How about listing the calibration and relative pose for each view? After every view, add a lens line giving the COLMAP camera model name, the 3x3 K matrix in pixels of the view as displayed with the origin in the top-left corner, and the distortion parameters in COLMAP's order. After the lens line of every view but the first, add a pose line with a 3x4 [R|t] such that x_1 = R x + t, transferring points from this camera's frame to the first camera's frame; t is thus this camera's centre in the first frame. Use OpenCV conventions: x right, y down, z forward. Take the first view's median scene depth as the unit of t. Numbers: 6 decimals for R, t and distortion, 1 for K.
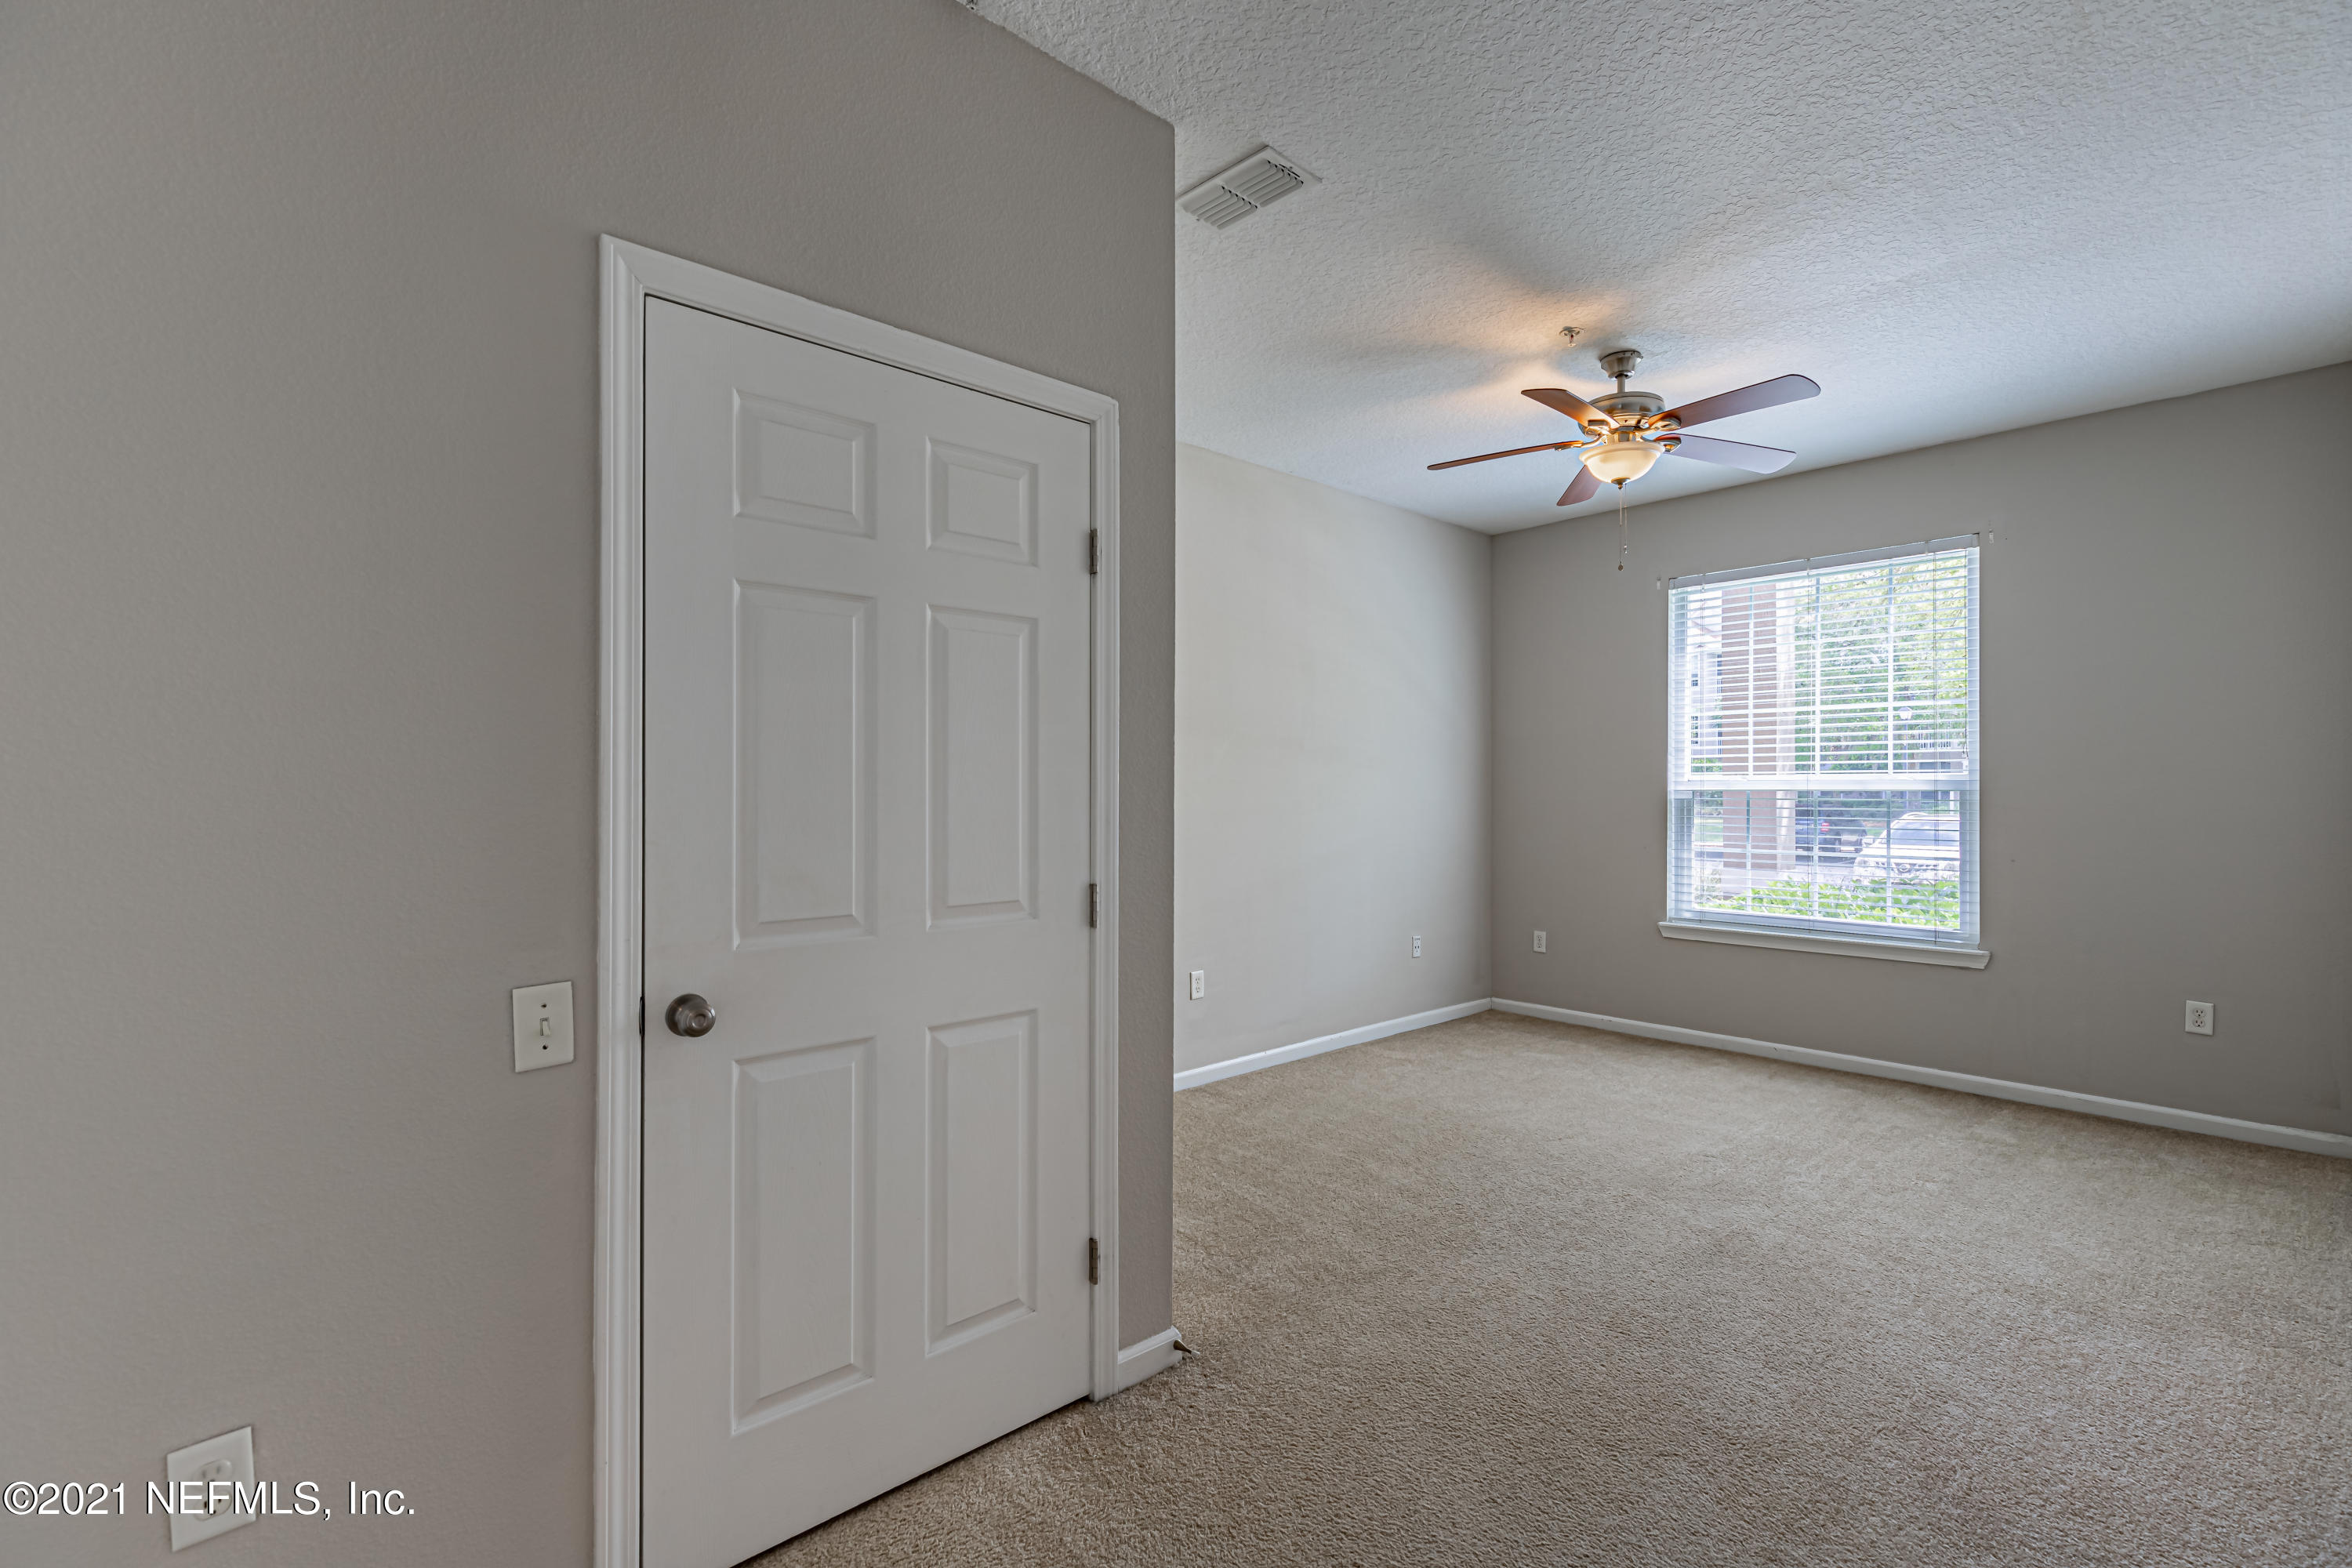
lens RADIAL K [[1057.0, 0, 1176.0], [0, 1057.0, 784.0], [0, 0, 1]] dist [0.008311, -0.001101]
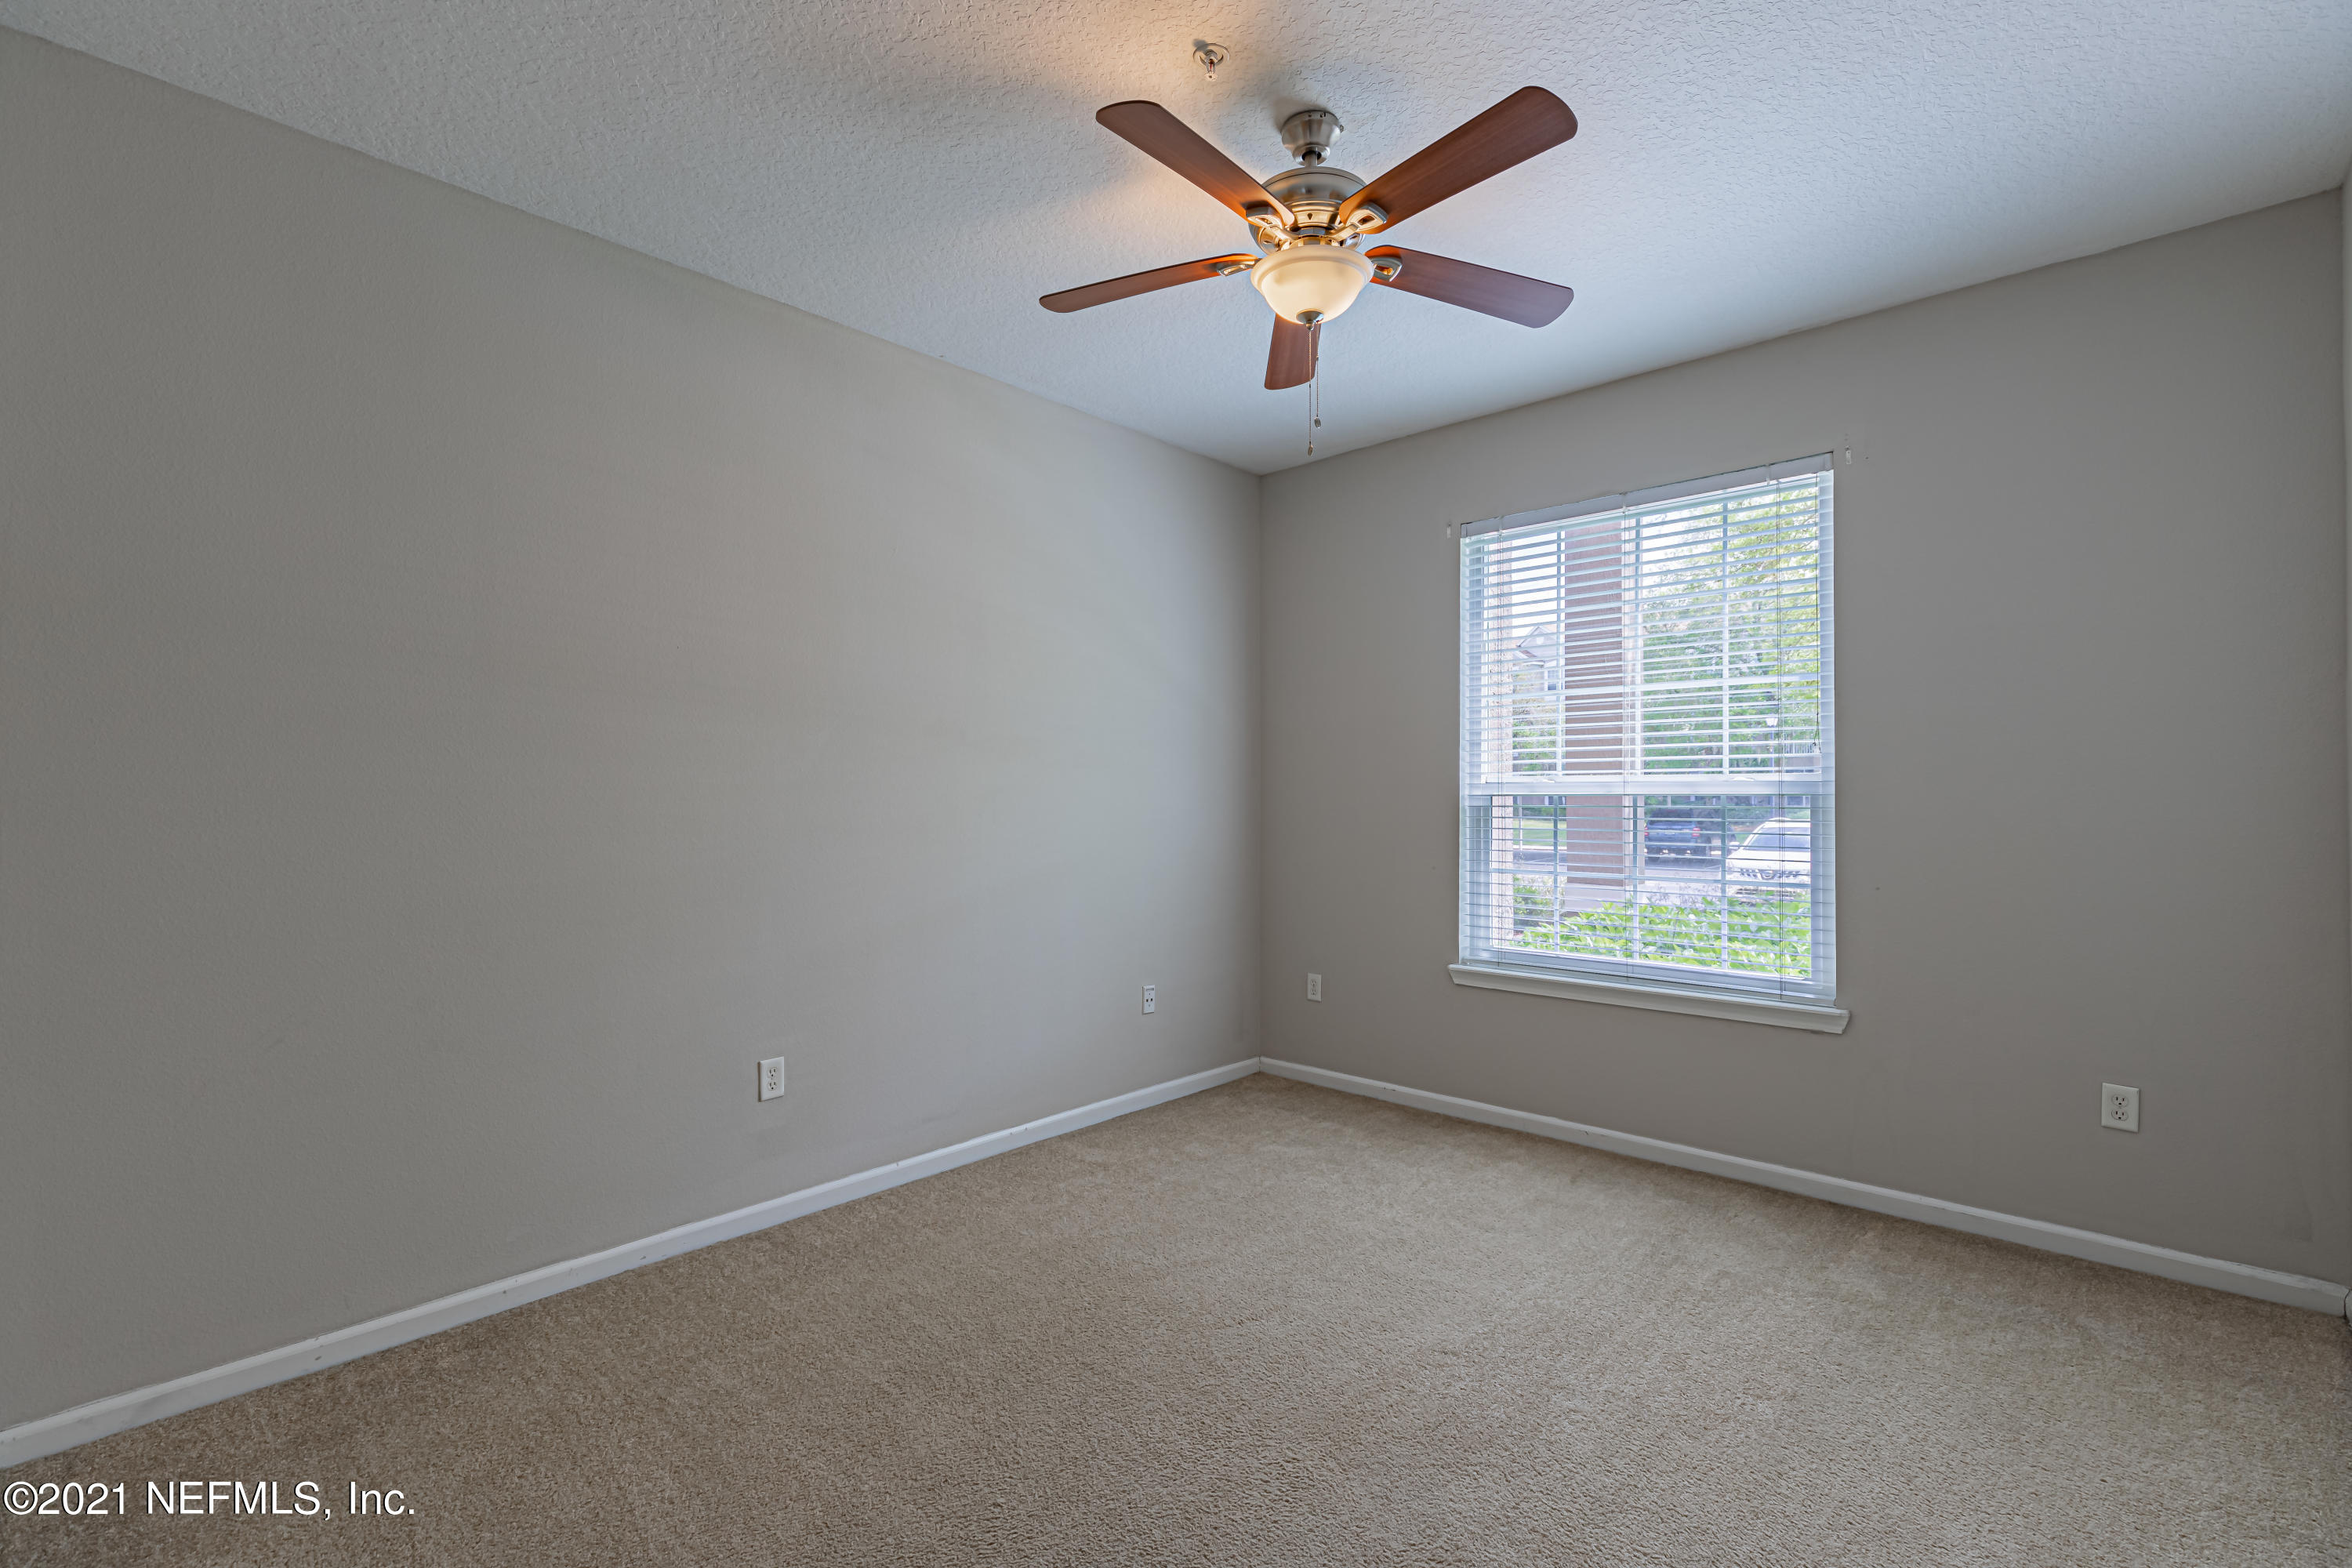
lens RADIAL K [[1057.0, 0, 1176.0], [0, 1057.0, 784.0], [0, 0, 1]] dist [0.008311, -0.001101]
pose [[0.996127, -0.000511, 0.087921, 0.220269], [0.000995, 0.999985, -0.005457, 0.002099], [-0.087917, 0.005523, 0.996112, 0.285721]]
